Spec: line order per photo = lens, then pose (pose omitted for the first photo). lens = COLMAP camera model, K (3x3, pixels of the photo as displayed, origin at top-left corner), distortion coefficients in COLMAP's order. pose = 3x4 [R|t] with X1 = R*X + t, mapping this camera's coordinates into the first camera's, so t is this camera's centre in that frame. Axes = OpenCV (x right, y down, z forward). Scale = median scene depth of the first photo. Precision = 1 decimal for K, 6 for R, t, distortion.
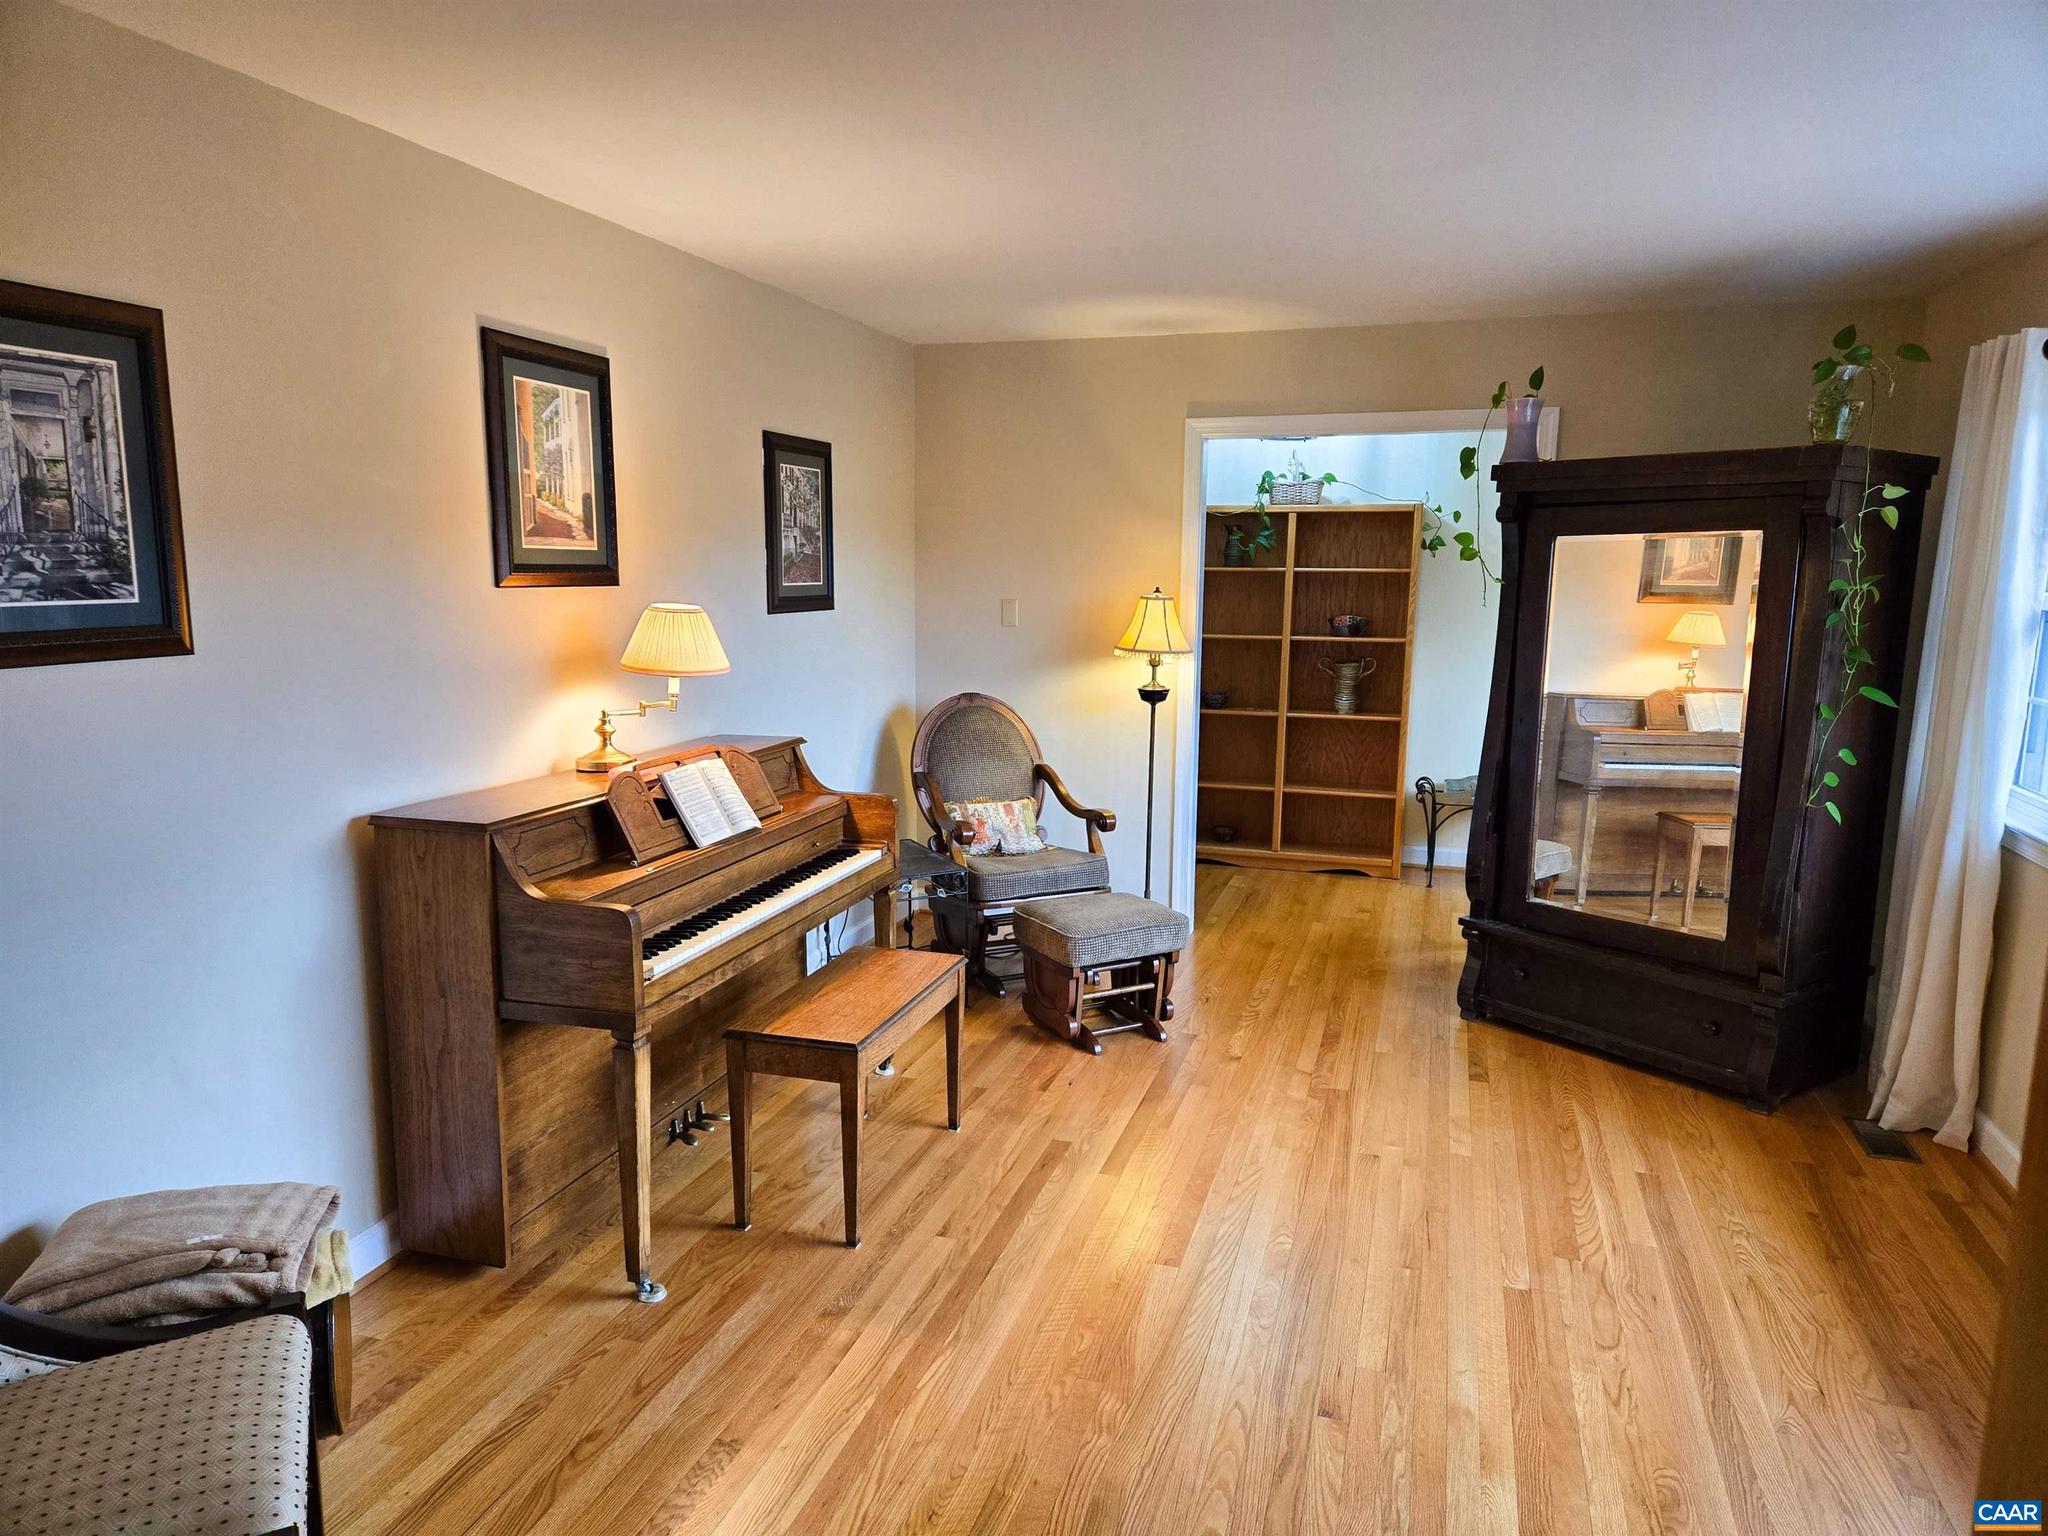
lens RADIAL K [[1356.9, 0, 1013.9], [0, 1356.9, 787.7], [0, 0, 1]] dist [0.088434, -0.084308]
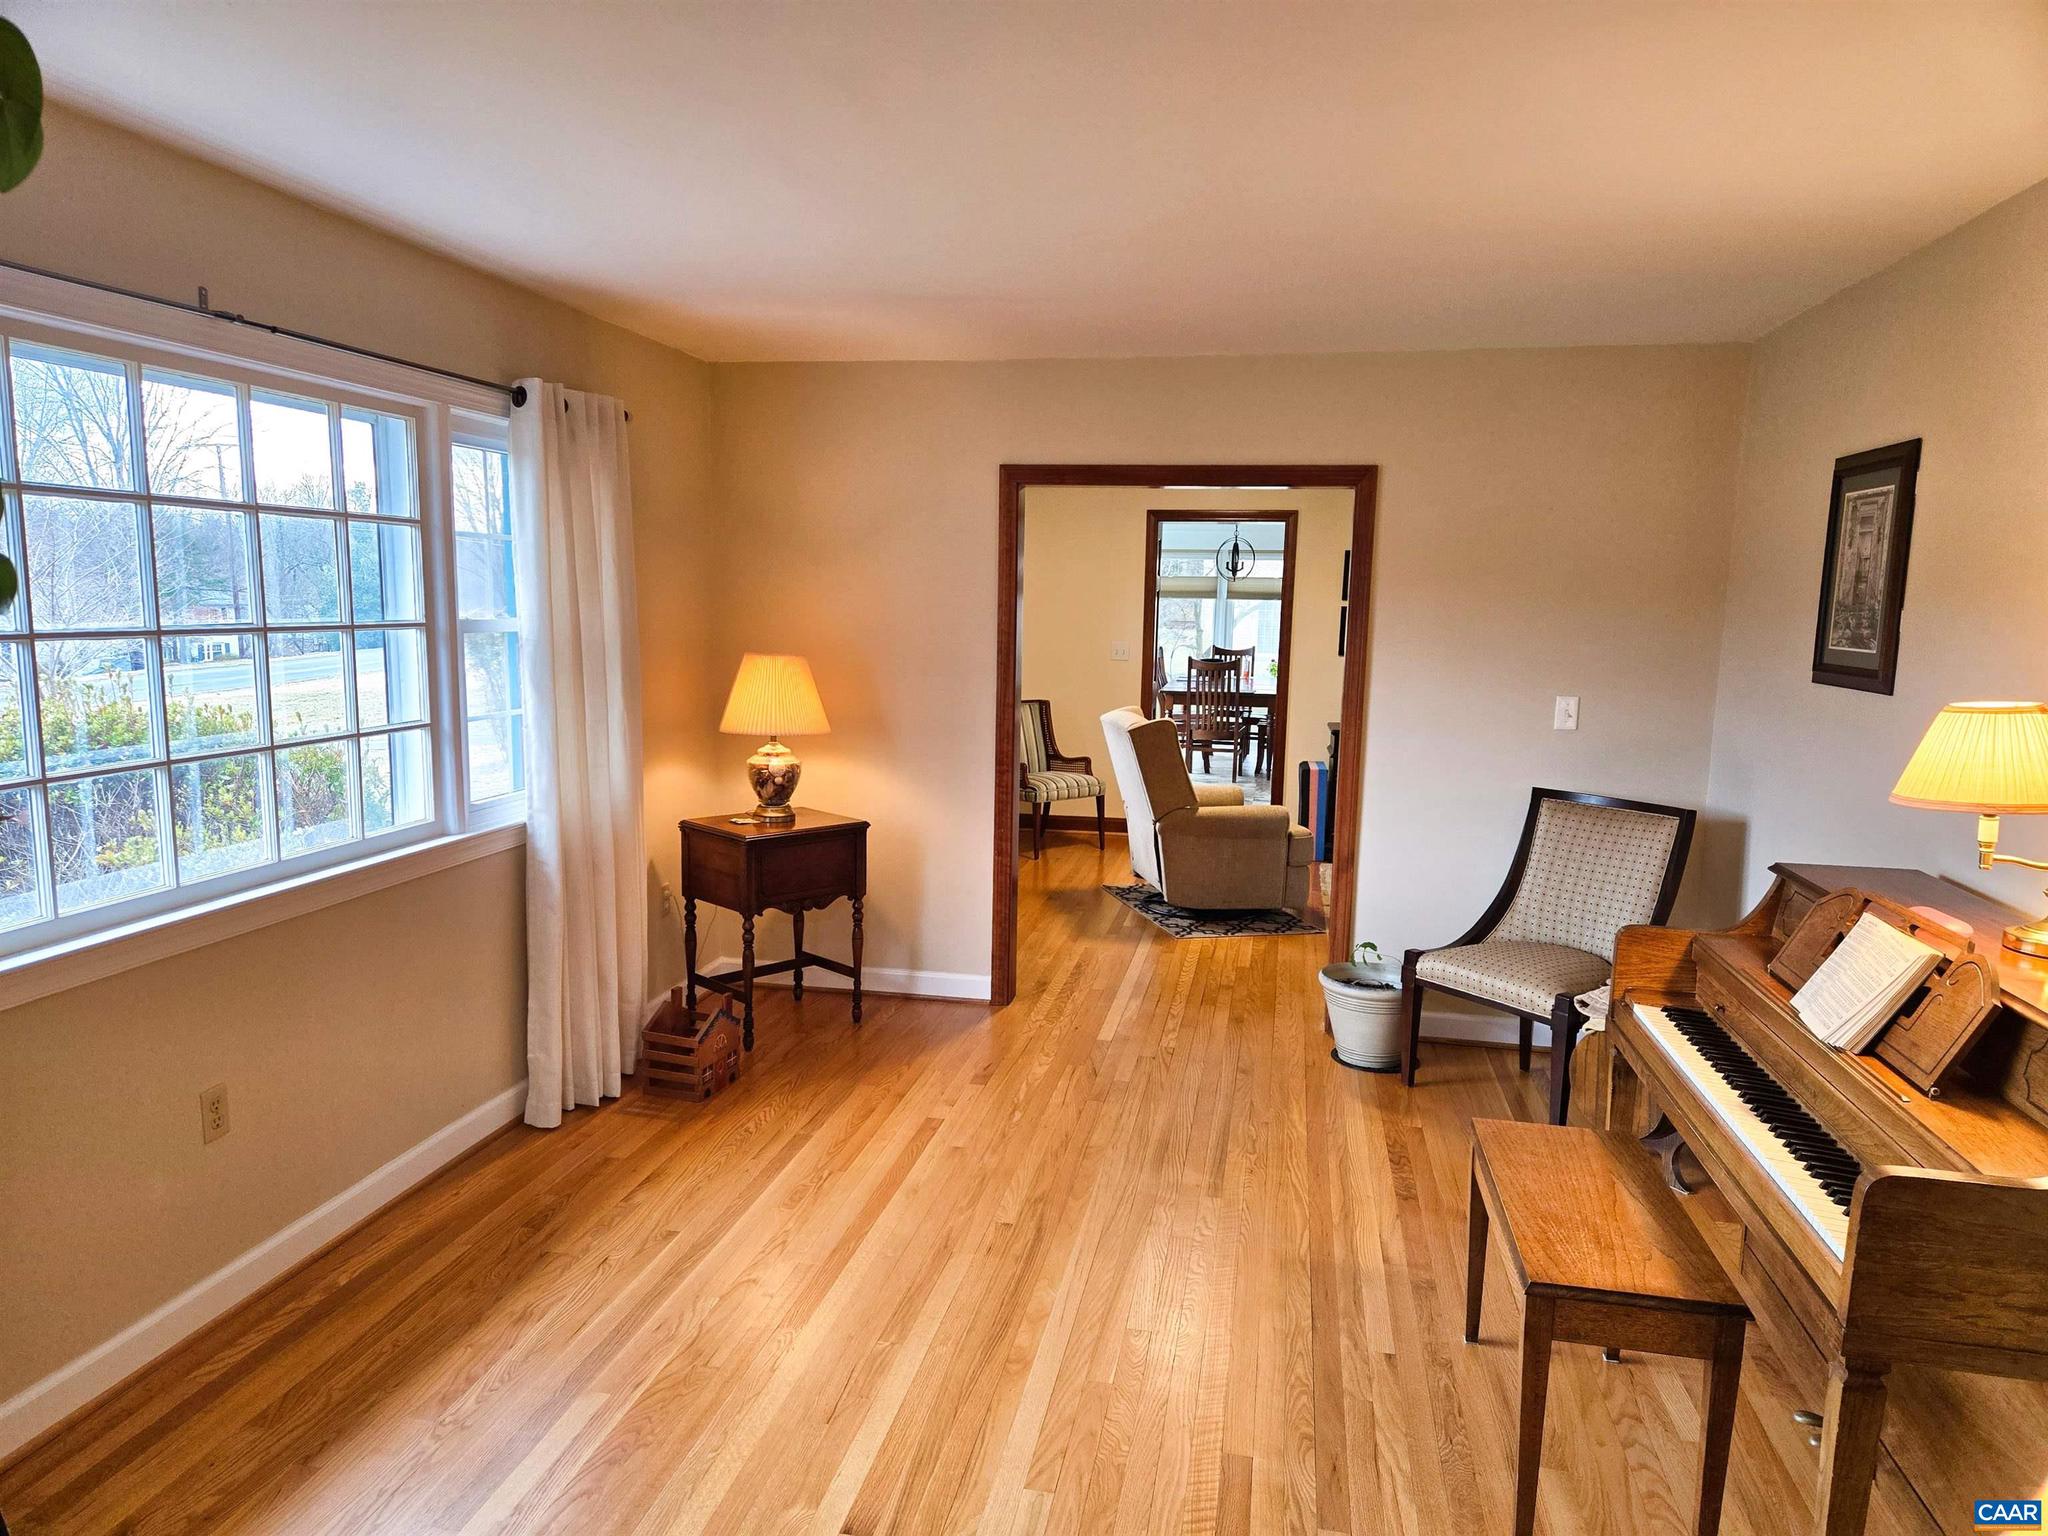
lens RADIAL K [[1356.9, 0, 1013.9], [0, 1356.9, 787.7], [0, 0, 1]] dist [0.088434, -0.084308]
pose [[-0.994093, -0.011226, -0.107949, 0.308809], [-0.043981, 0.950976, 0.306122, -0.310952], [0.099221, 0.309061, -0.945852, 1.793451]]
